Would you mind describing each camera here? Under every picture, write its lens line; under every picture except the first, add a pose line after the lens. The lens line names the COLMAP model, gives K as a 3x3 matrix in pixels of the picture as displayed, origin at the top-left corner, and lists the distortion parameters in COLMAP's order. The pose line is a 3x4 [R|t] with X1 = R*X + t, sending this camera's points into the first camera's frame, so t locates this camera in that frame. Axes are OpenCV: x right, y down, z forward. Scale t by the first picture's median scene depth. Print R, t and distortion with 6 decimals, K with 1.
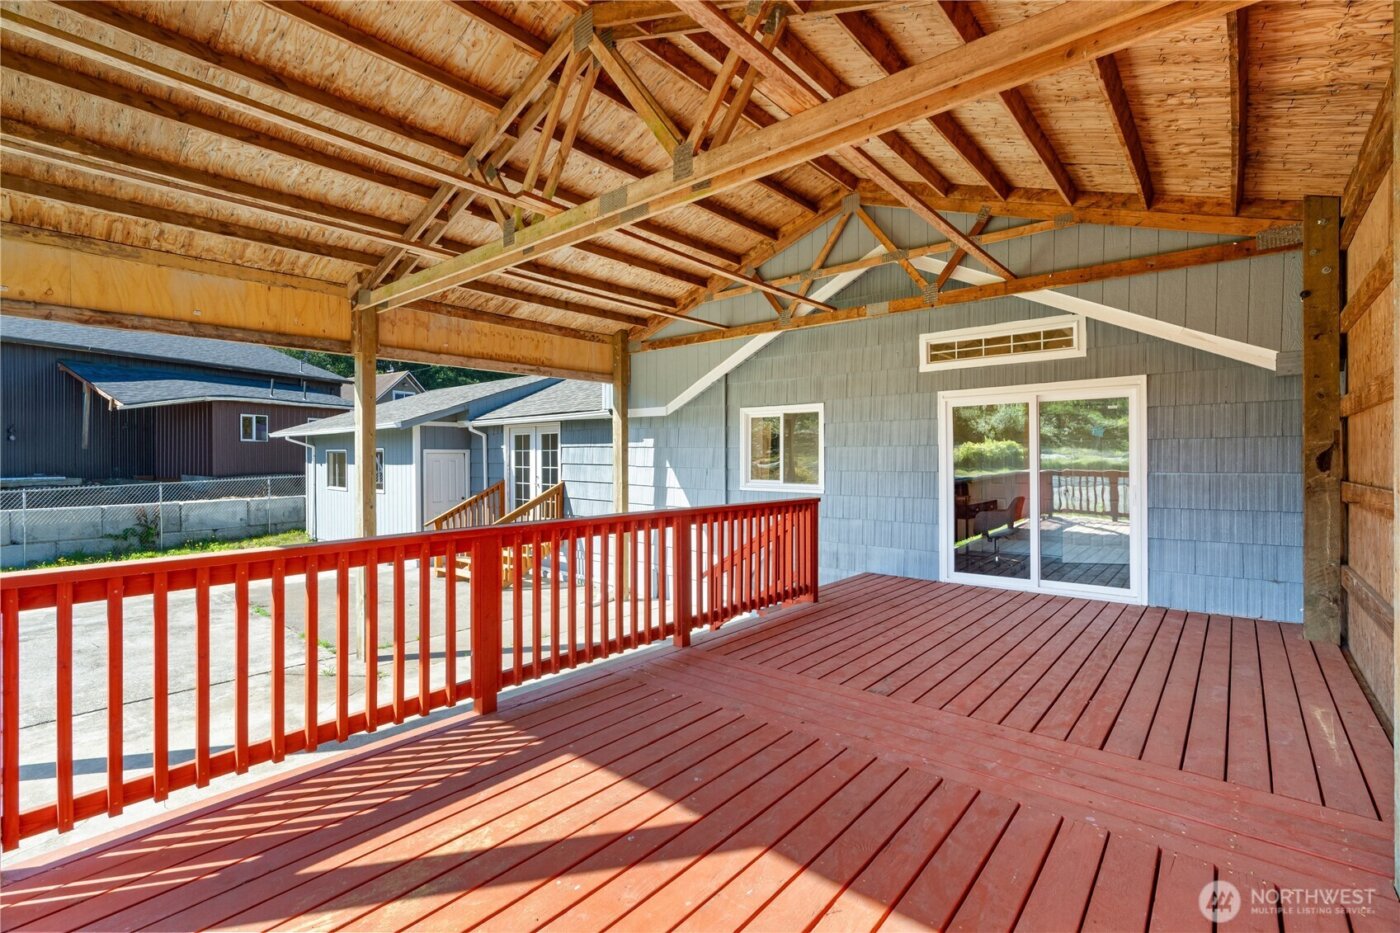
lens RADIAL K [[631.0, 0, 704.0], [0, 631.0, 460.5], [0, 0, 1]] dist [-0.021472, 0.001575]
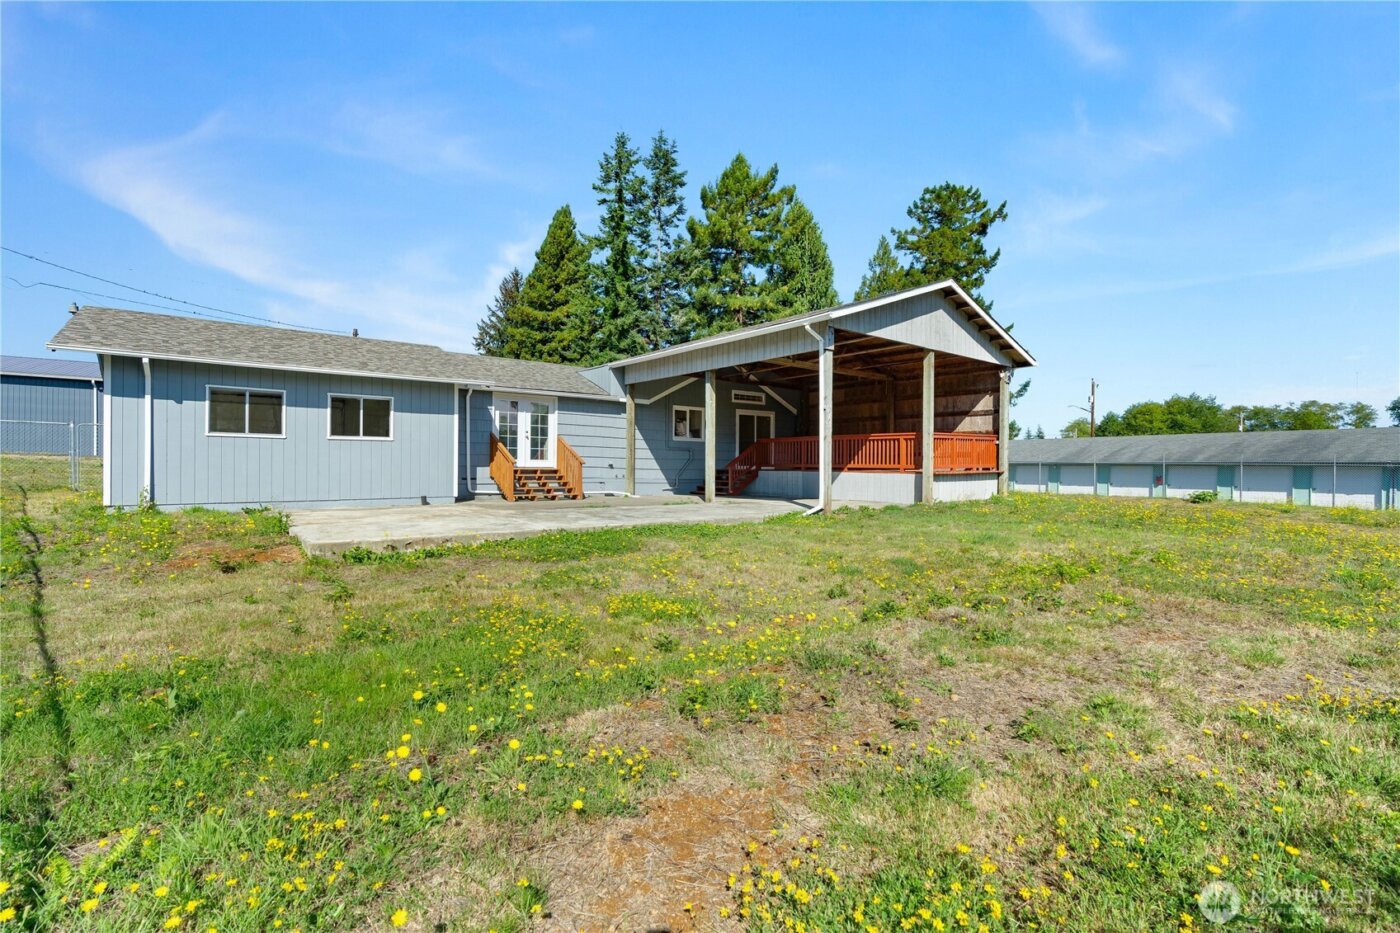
lens RADIAL K [[631.0, 0, 699.6], [0, 631.0, 461.9], [0, 0, 1]] dist [-0.021472, 0.001575]
pose [[0.198226, 0.008386, 0.980120, -1.254912], [-0.004680, 0.999960, -0.007609, 0.083082], [-0.980145, -0.003078, 0.198258, 0.240746]]
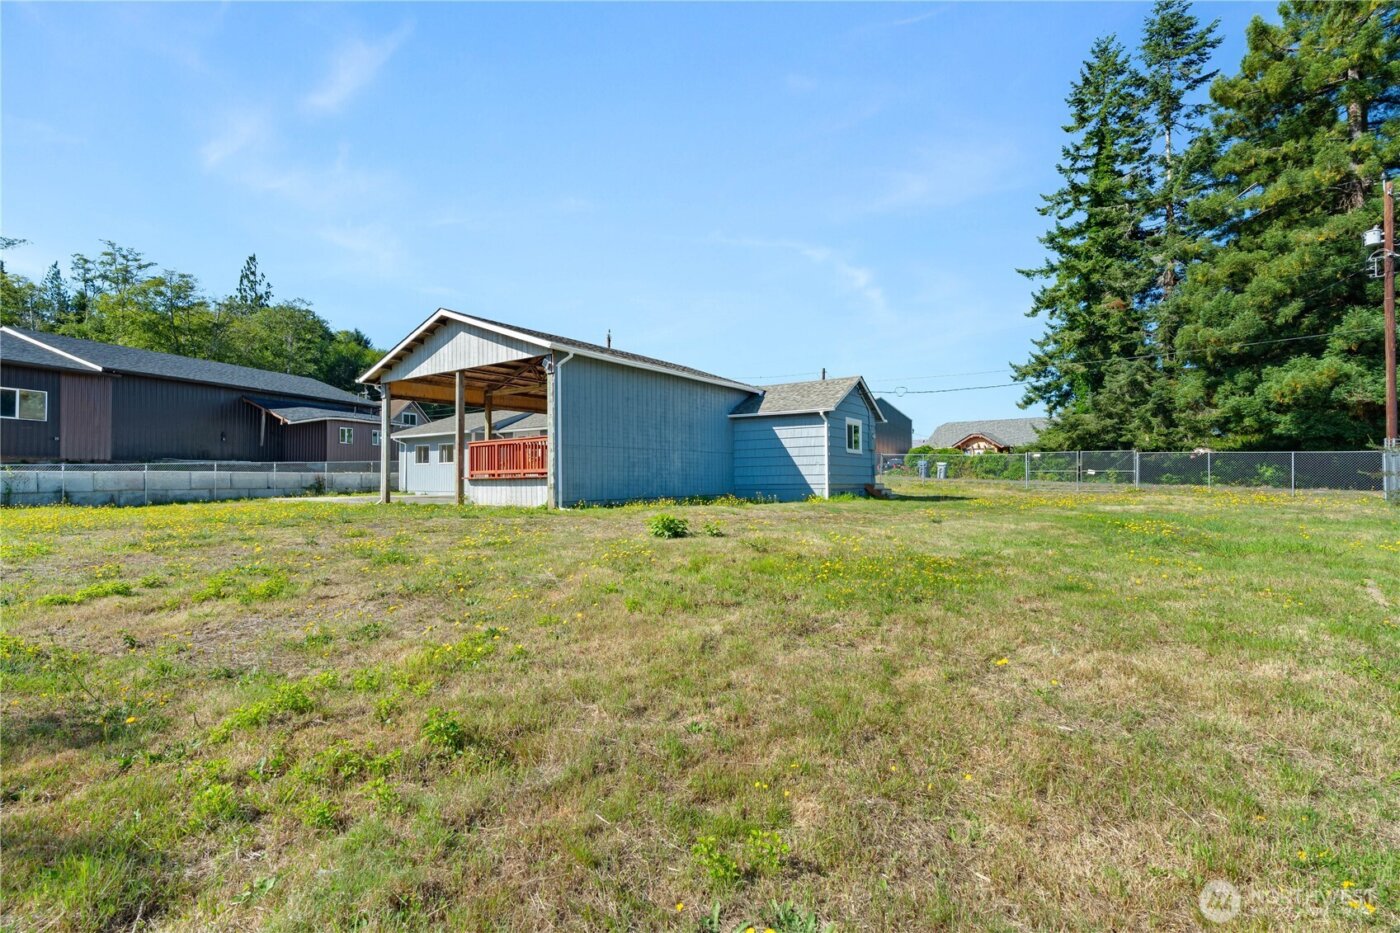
lens RADIAL K [[631.0, 0, 691.1], [0, 631.0, 474.8], [0, 0, 1]] dist [-0.021472, 0.001575]
pose [[0.996695, -0.000714, 0.081227, 0.116961], [0.001197, 0.999982, -0.005901, 0.092157], [-0.081221, 0.005979, 0.996678, -1.084841]]
